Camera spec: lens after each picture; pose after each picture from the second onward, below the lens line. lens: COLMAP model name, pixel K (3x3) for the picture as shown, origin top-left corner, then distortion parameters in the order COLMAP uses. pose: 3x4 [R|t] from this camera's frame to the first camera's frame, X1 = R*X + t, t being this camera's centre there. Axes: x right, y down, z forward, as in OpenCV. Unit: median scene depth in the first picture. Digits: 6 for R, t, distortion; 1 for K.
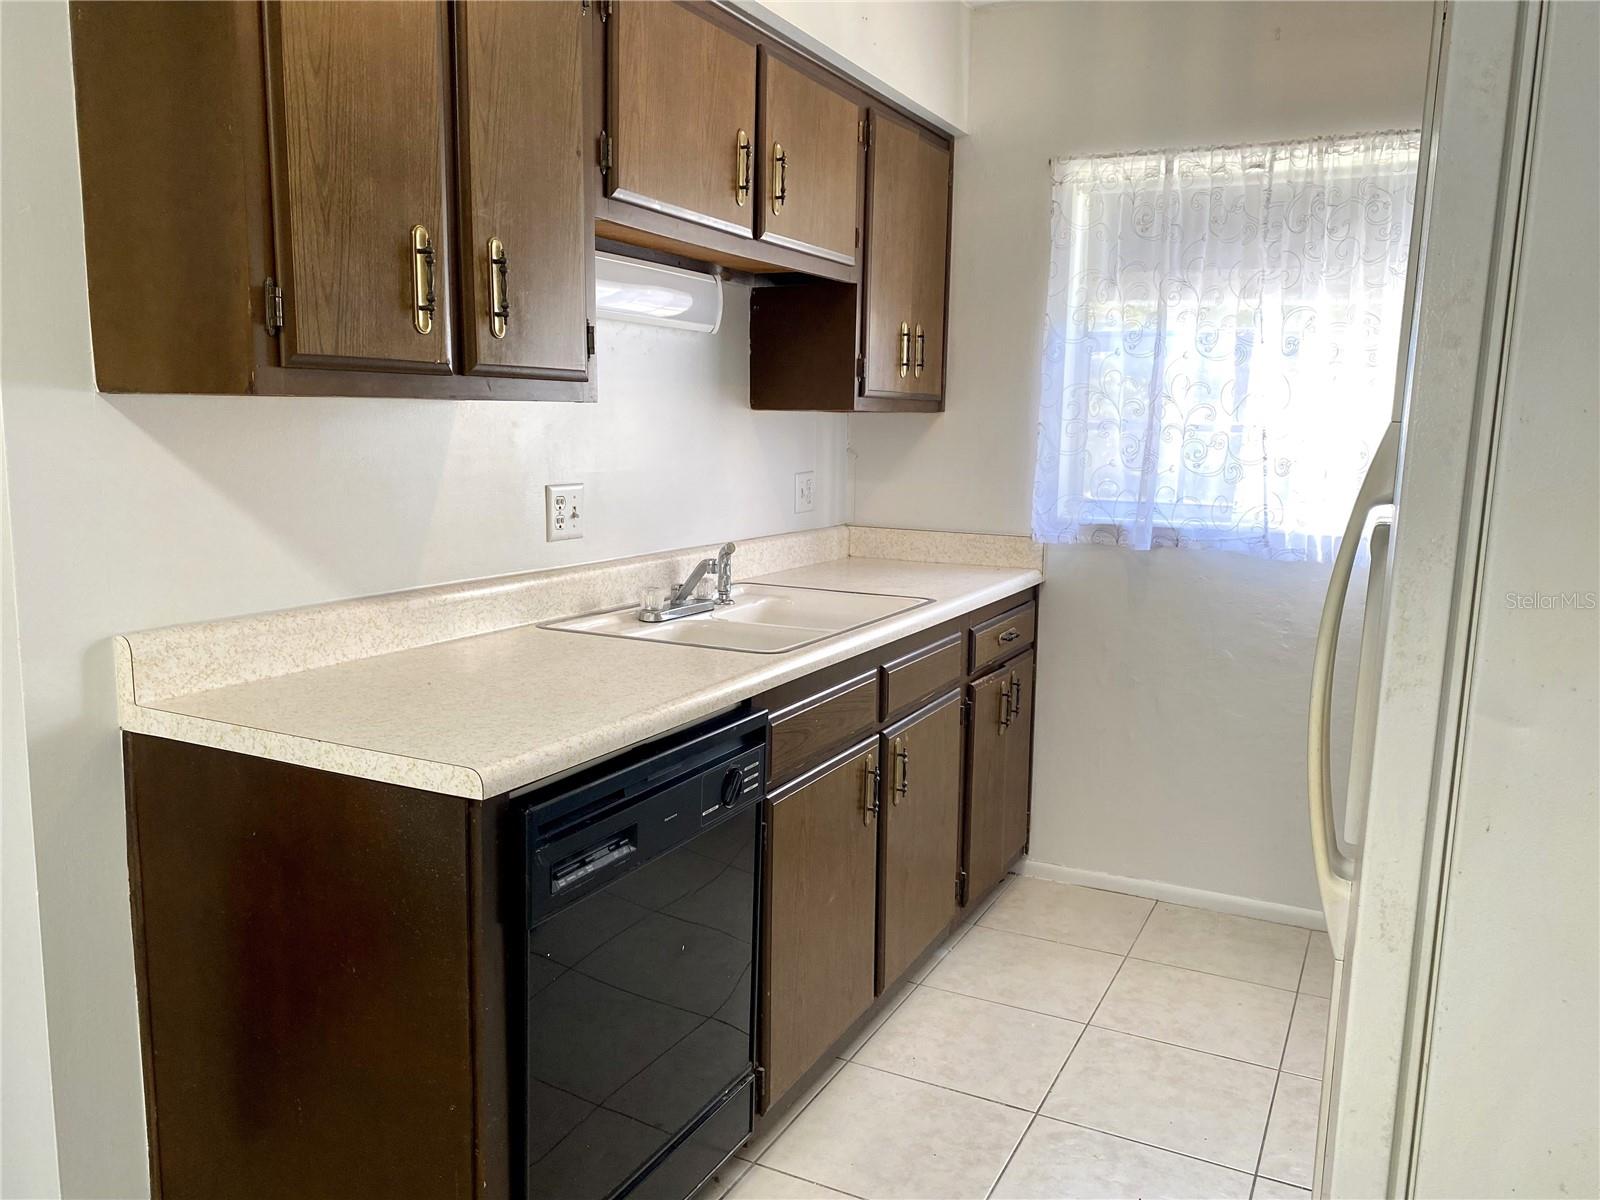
lens RADIAL K [[1213.4, 0, 797.2], [0, 1213.4, 607.9], [0, 0, 1]] dist [0.036123, -0.000379]
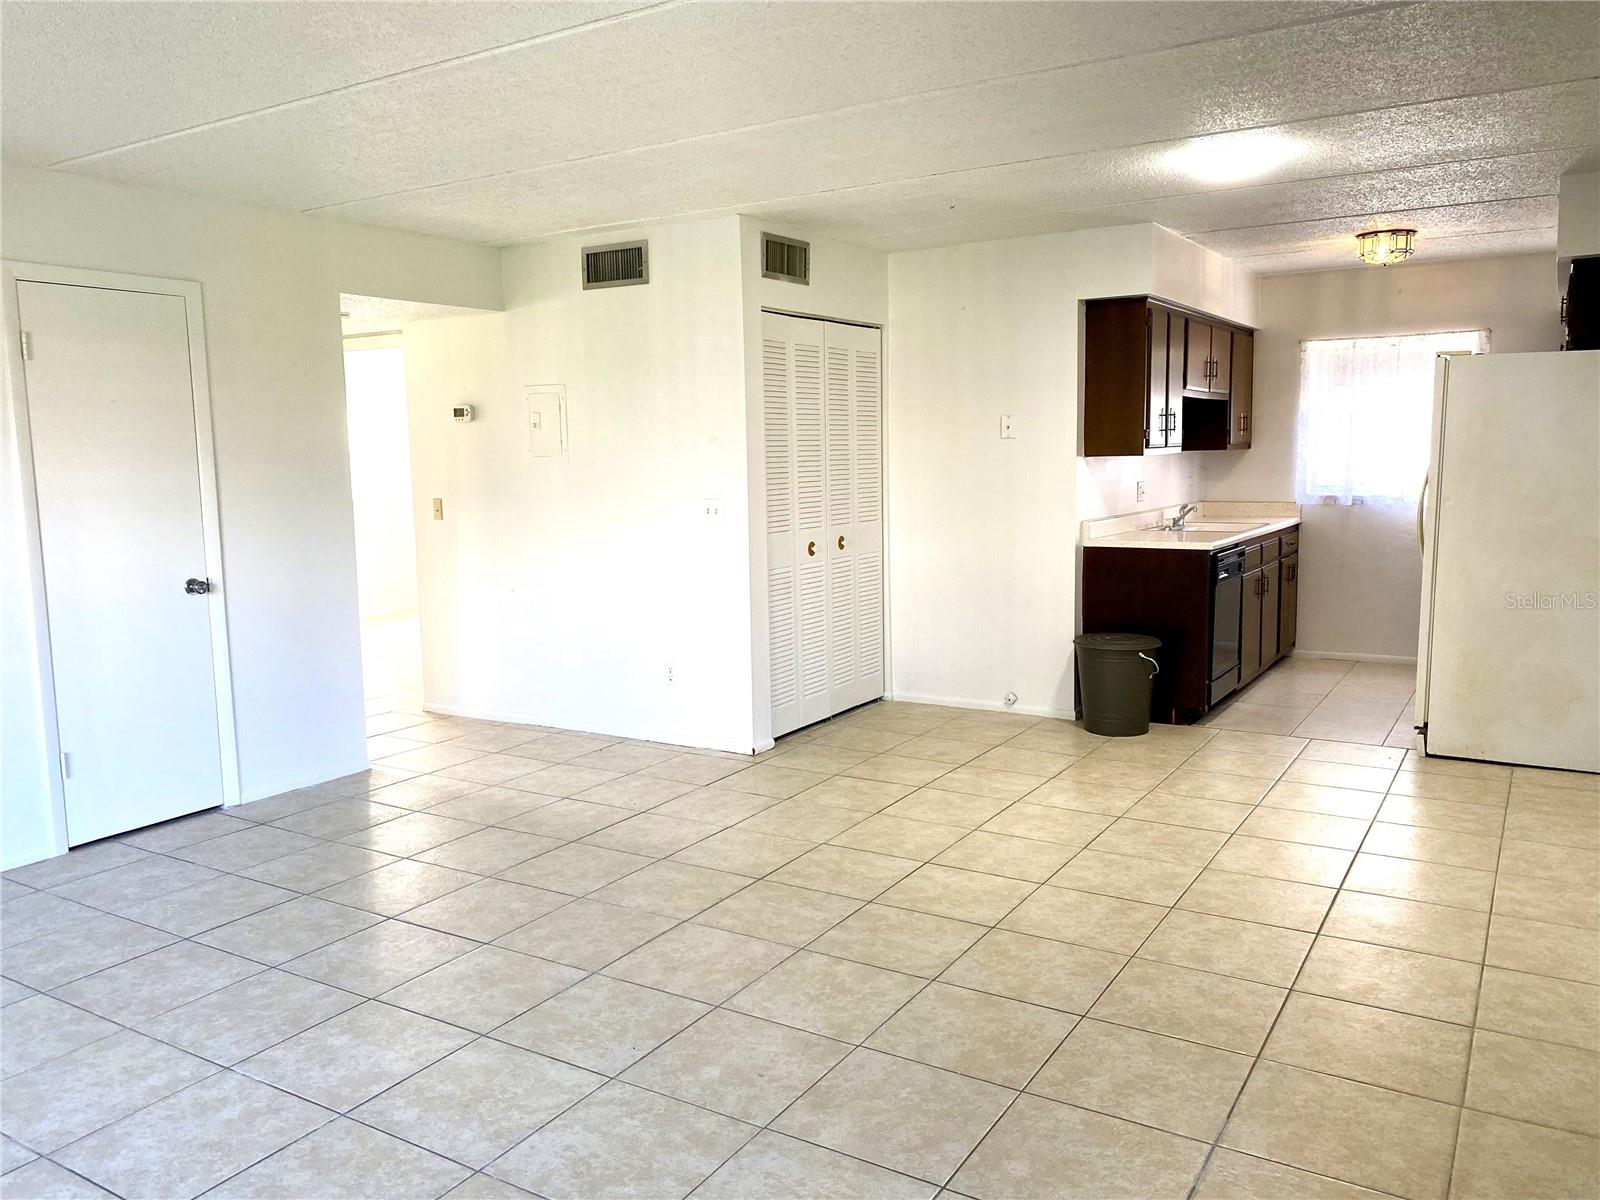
lens RADIAL K [[1213.4, 0, 802.8], [0, 1213.4, 594.3], [0, 0, 1]] dist [0.036123, -0.000379]
pose [[0.996249, -0.023765, -0.083202, -0.546926], [0.020716, 0.999088, -0.037323, 0.182268], [0.084014, 0.035460, 0.995833, -1.367032]]
